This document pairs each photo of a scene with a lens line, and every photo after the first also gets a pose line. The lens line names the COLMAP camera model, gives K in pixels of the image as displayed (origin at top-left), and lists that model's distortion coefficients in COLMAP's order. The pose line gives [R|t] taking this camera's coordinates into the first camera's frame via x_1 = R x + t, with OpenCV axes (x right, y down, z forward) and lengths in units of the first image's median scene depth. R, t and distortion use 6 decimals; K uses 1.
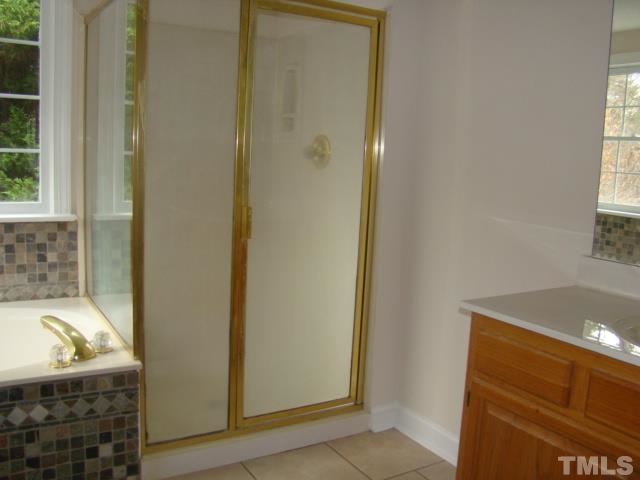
lens RADIAL K [[595.6, 0, 320.0], [0, 595.6, 240.0], [0, 0, 1]] dist [-0.167527, 0.112037]
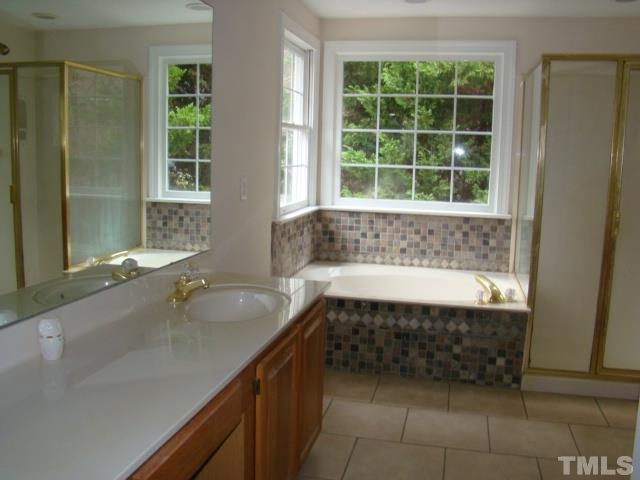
lens RADIAL K [[595.6, 0, 320.0], [0, 595.6, 240.0], [0, 0, 1]] dist [-0.167527, 0.112037]
pose [[0.707123, 0.069998, -0.703617, 0.323864], [-0.090922, 0.995828, 0.007693, 0.062462], [0.701220, 0.058534, 0.710538, -0.426352]]
